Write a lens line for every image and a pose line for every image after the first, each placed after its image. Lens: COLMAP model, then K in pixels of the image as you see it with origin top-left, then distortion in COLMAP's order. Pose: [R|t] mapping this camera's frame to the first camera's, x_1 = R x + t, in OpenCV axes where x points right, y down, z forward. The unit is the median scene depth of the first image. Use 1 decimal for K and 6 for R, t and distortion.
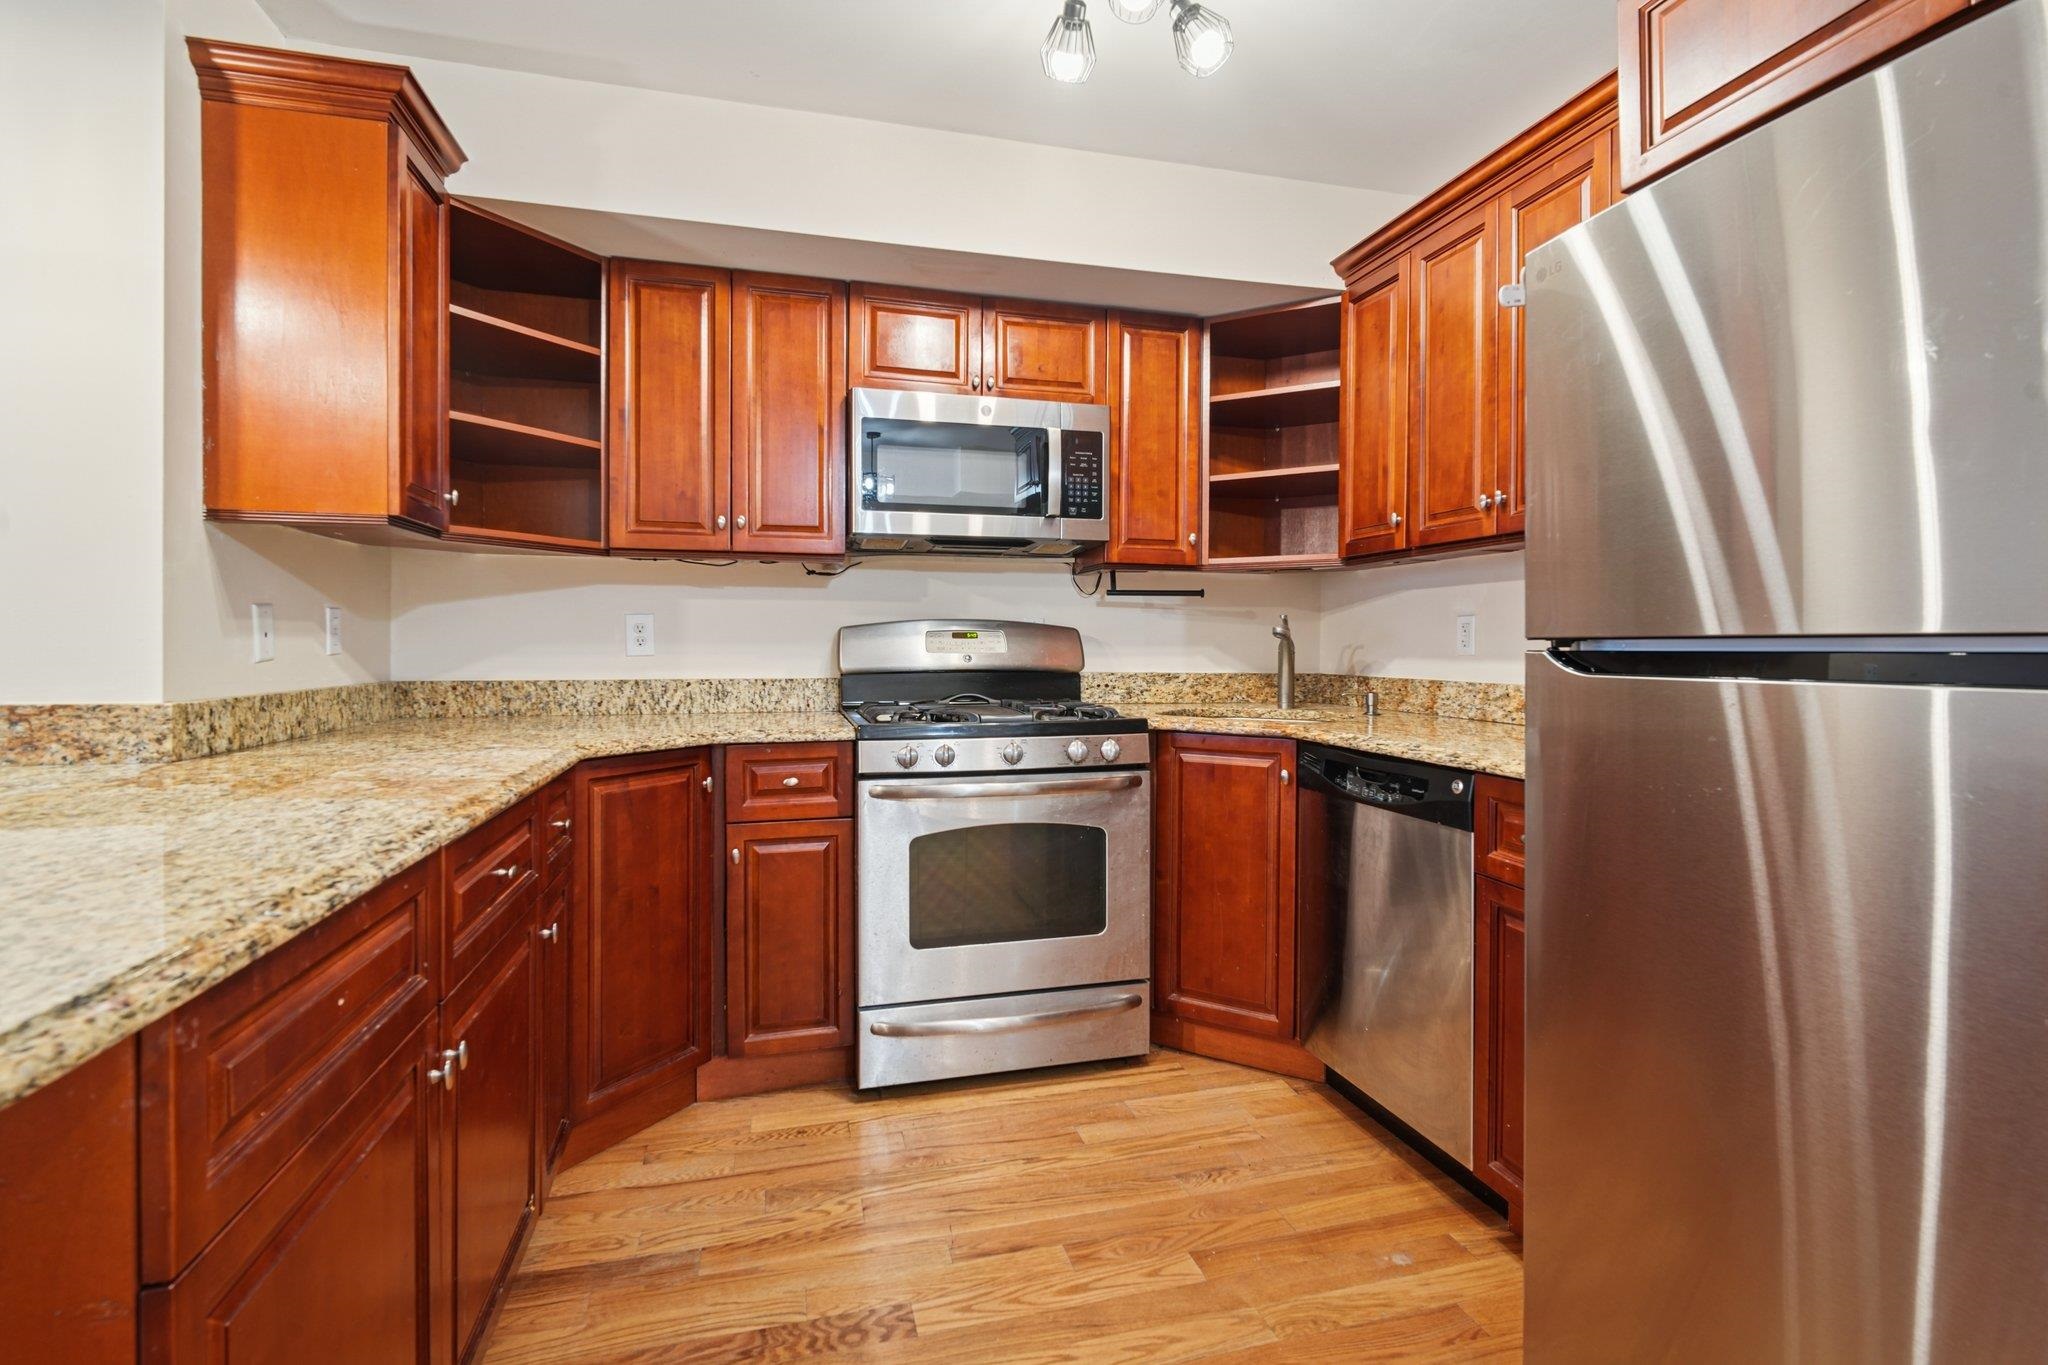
lens RADIAL K [[962.9, 0, 1031.0], [0, 962.9, 655.0], [0, 0, 1]] dist [-0.000739, -0.000297]
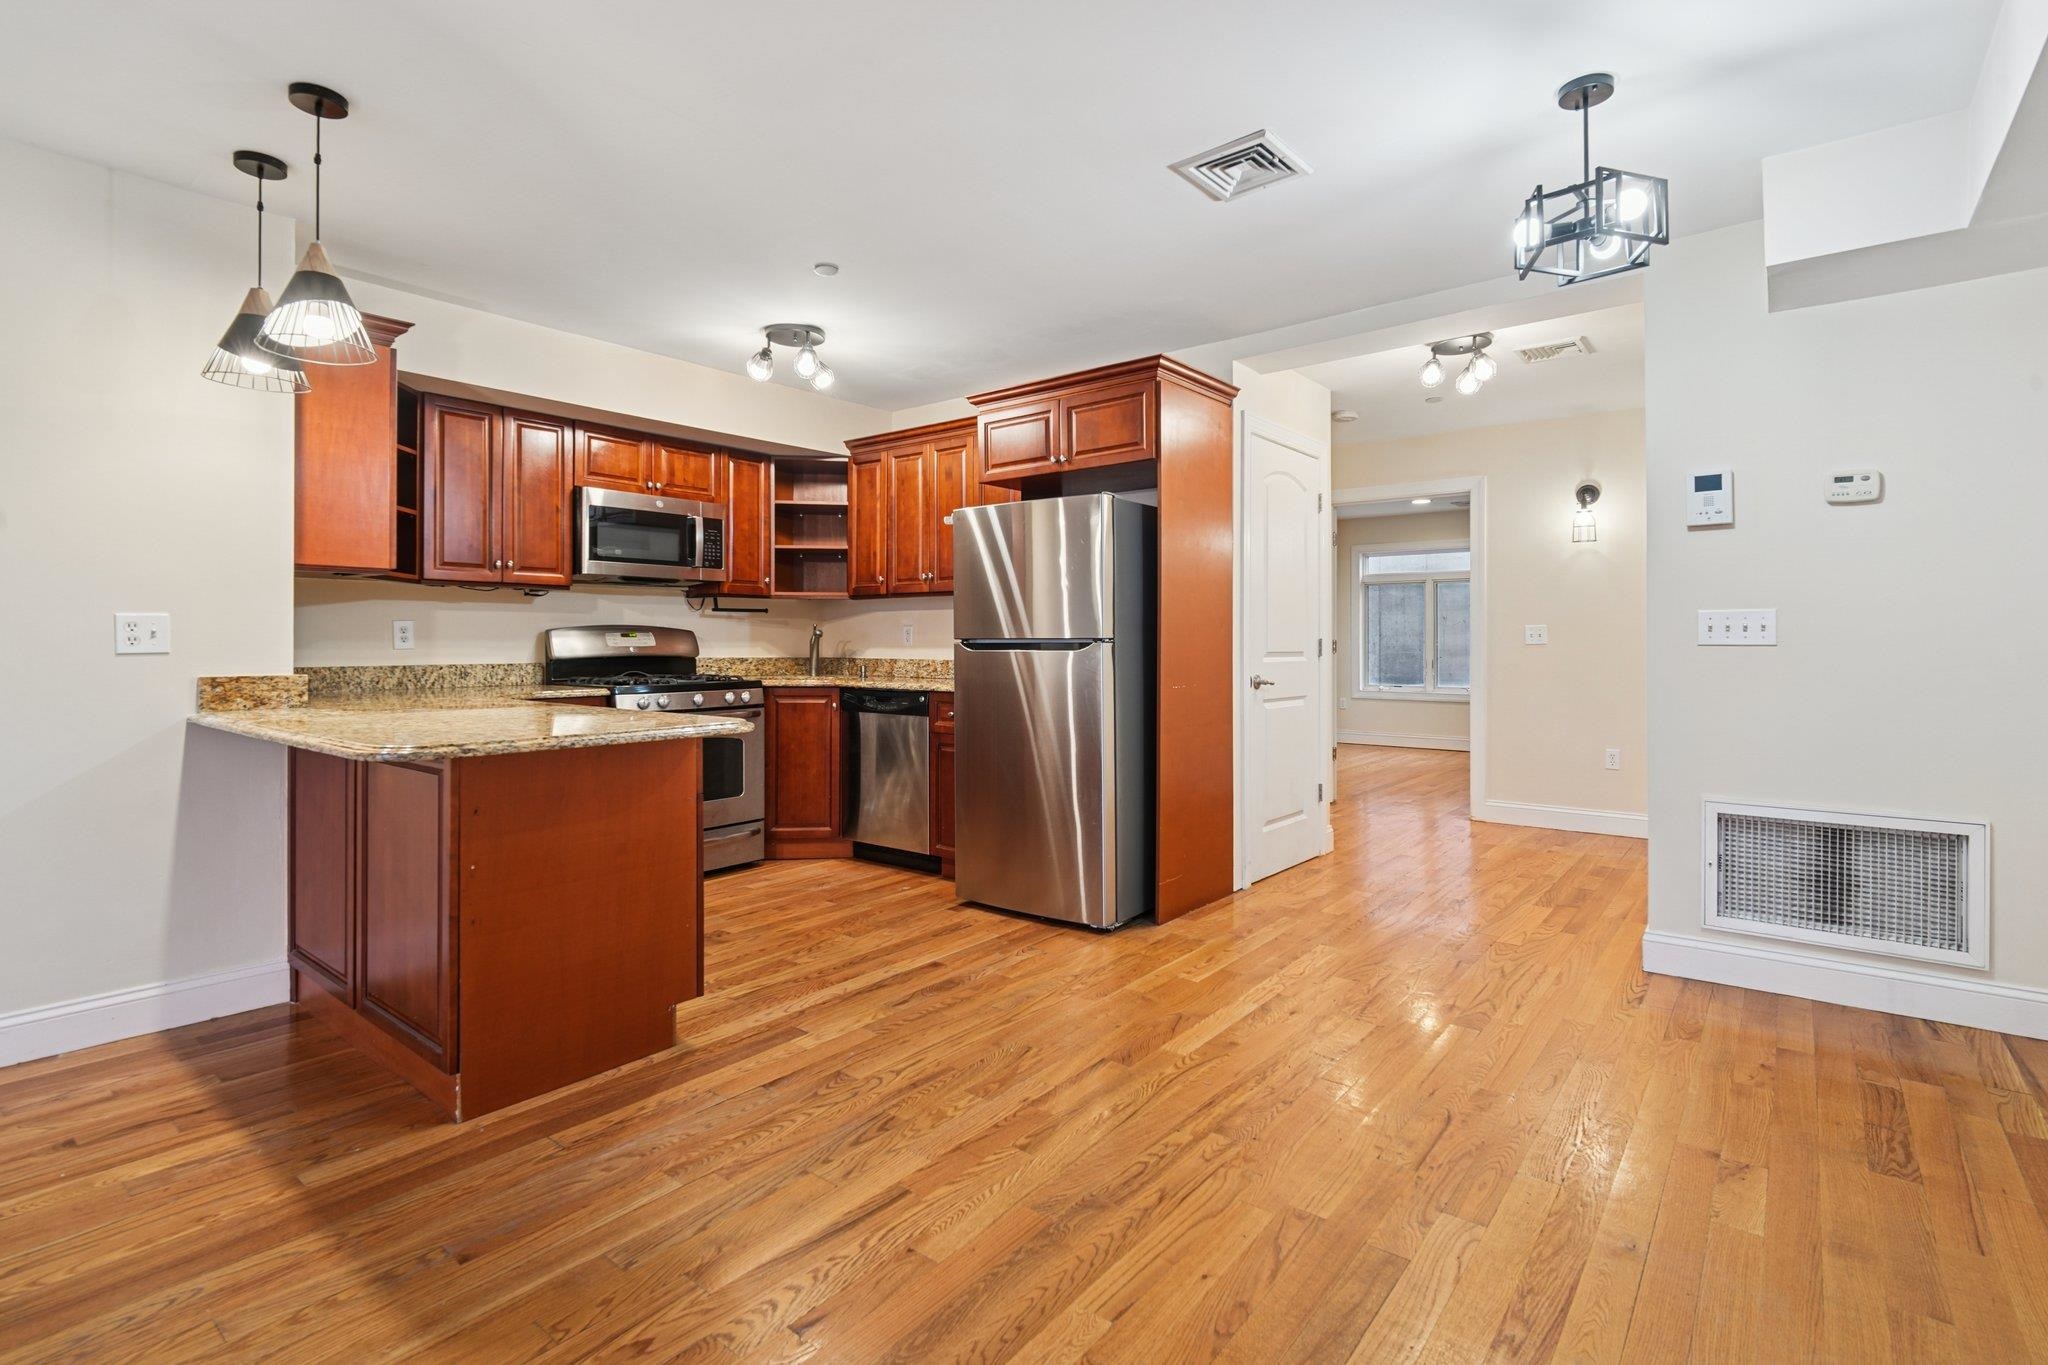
lens RADIAL K [[962.9, 0, 1031.0], [0, 962.9, 655.0], [0, 0, 1]] dist [-0.000739, -0.000297]
pose [[0.808991, -0.010622, 0.587726, -0.527737], [0.007473, 0.999942, 0.007785, 0.005746], [-0.587774, -0.001905, 0.809023, -0.783136]]
